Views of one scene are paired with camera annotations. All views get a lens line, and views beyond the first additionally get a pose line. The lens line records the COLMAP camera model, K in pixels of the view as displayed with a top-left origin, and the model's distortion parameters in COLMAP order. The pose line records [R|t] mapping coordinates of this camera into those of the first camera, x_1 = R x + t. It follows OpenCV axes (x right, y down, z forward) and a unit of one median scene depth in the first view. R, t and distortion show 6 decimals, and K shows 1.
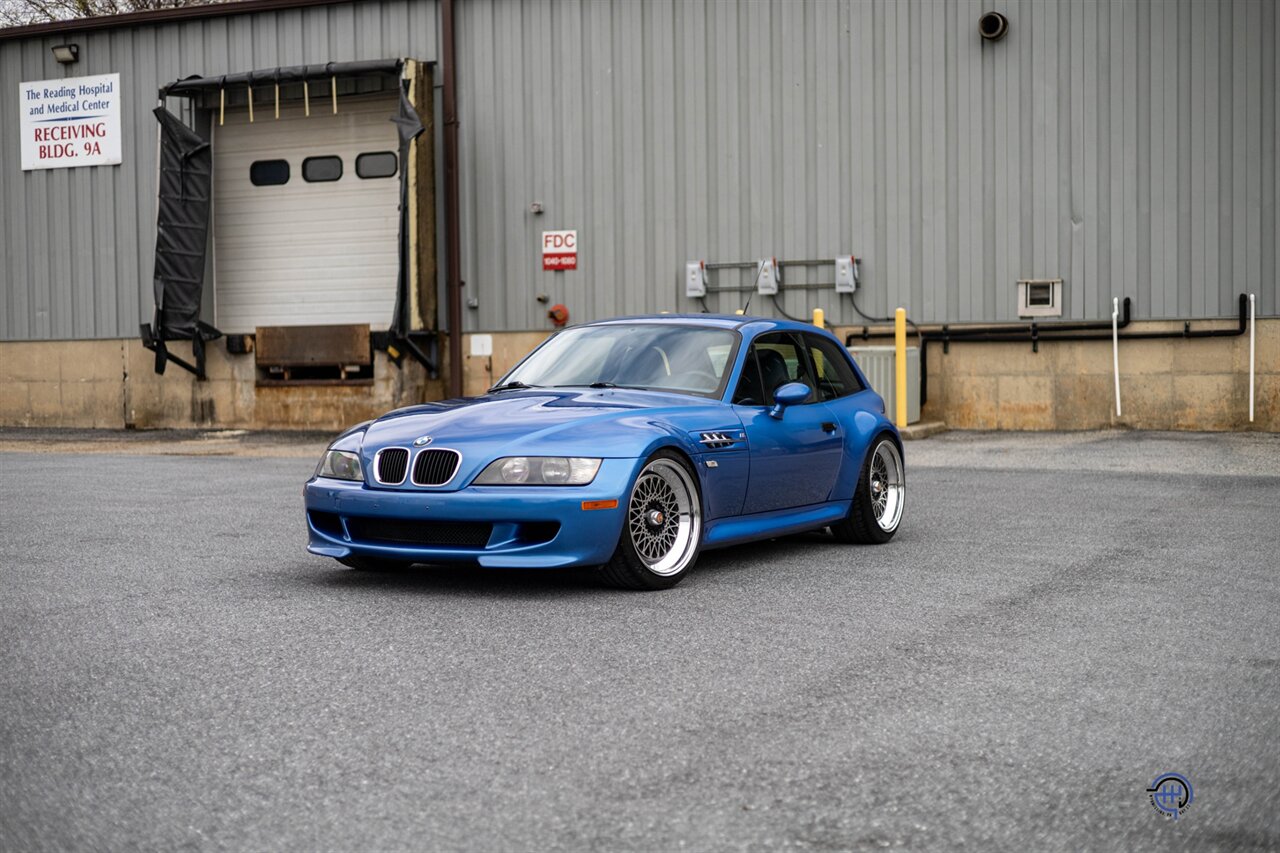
lens RADIAL K [[1831.6, 0, 640.0], [0, 1831.6, 426.5], [0, 0, 1]] dist [0.011183, 0.067987]
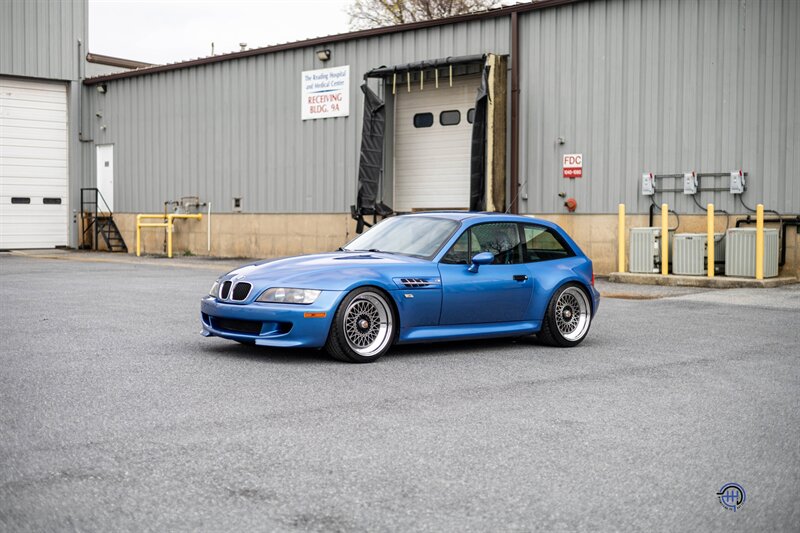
lens RADIAL K [[1118.9, 0, 400.0], [0, 1118.9, 266.5], [0, 0, 1]] dist [0.011885, 0.056631]
pose [[0.942651, 0.034477, -0.331995, 0.147348], [-0.034076, 0.999395, 0.007030, -0.006008], [0.332036, 0.004686, 0.943255, -0.015513]]
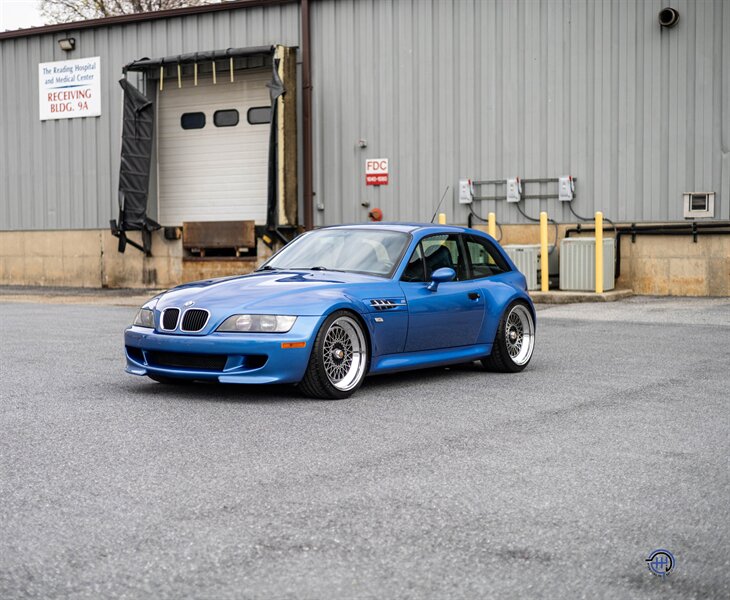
lens RADIAL K [[1261.0, 0, 318.7], [0, 1261.0, 301.4], [0, 0, 1]] dist [0.004224, 0.121493]
pose [[0.990478, 0.011789, -0.137165, 0.050689], [-0.010067, 0.999862, 0.013242, -0.003417], [0.137302, -0.011735, 0.990460, -0.027860]]
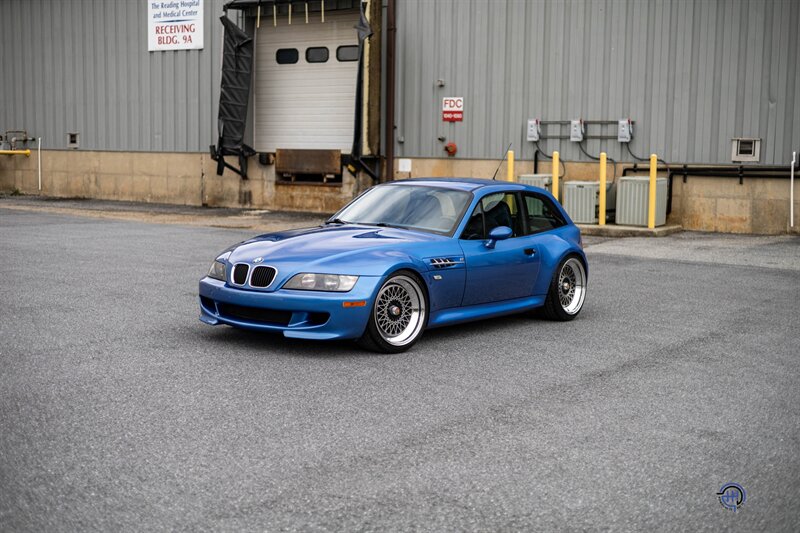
lens RADIAL K [[1118.9, 0, 400.0], [0, 1118.9, 266.5], [0, 0, 1]] dist [0.011885, 0.056631]
pose [[0.989132, 0.044120, -0.140255, 0.054978], [-0.034951, 0.997129, 0.067177, -0.021172], [0.142816, -0.061544, 0.987834, -0.003801]]
